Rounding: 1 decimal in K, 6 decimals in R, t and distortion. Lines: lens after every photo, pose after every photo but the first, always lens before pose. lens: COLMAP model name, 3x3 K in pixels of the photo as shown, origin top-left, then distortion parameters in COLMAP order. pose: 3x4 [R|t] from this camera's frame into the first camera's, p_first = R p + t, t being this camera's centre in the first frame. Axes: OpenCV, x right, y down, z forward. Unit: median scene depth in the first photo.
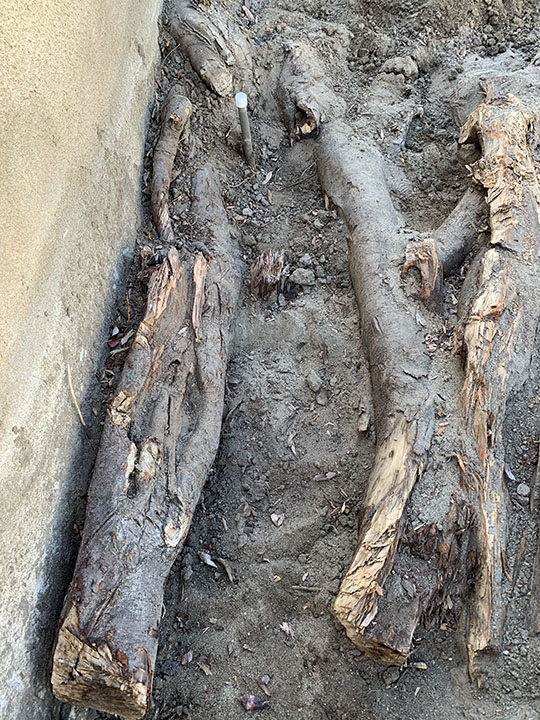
lens RADIAL K [[595.5, 0, 270.0], [0, 595.5, 360.0], [0, 0, 1]] dist [0.066073, -0.009033]
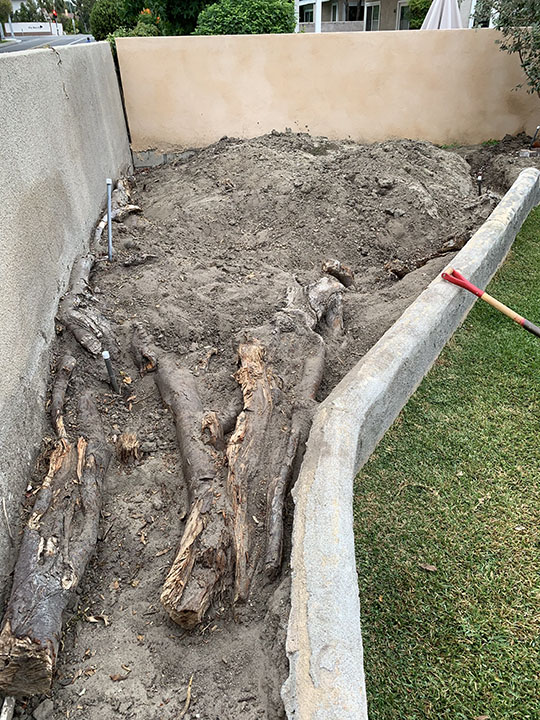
lens RADIAL K [[595.5, 0, 270.0], [0, 595.5, 360.0], [0, 0, 1]] dist [0.066073, -0.009033]
pose [[0.980504, -0.103427, 0.167076, 0.150103], [0.160082, 0.913532, -0.373942, 0.357017], [-0.113953, 0.393398, 0.912279, -0.728956]]
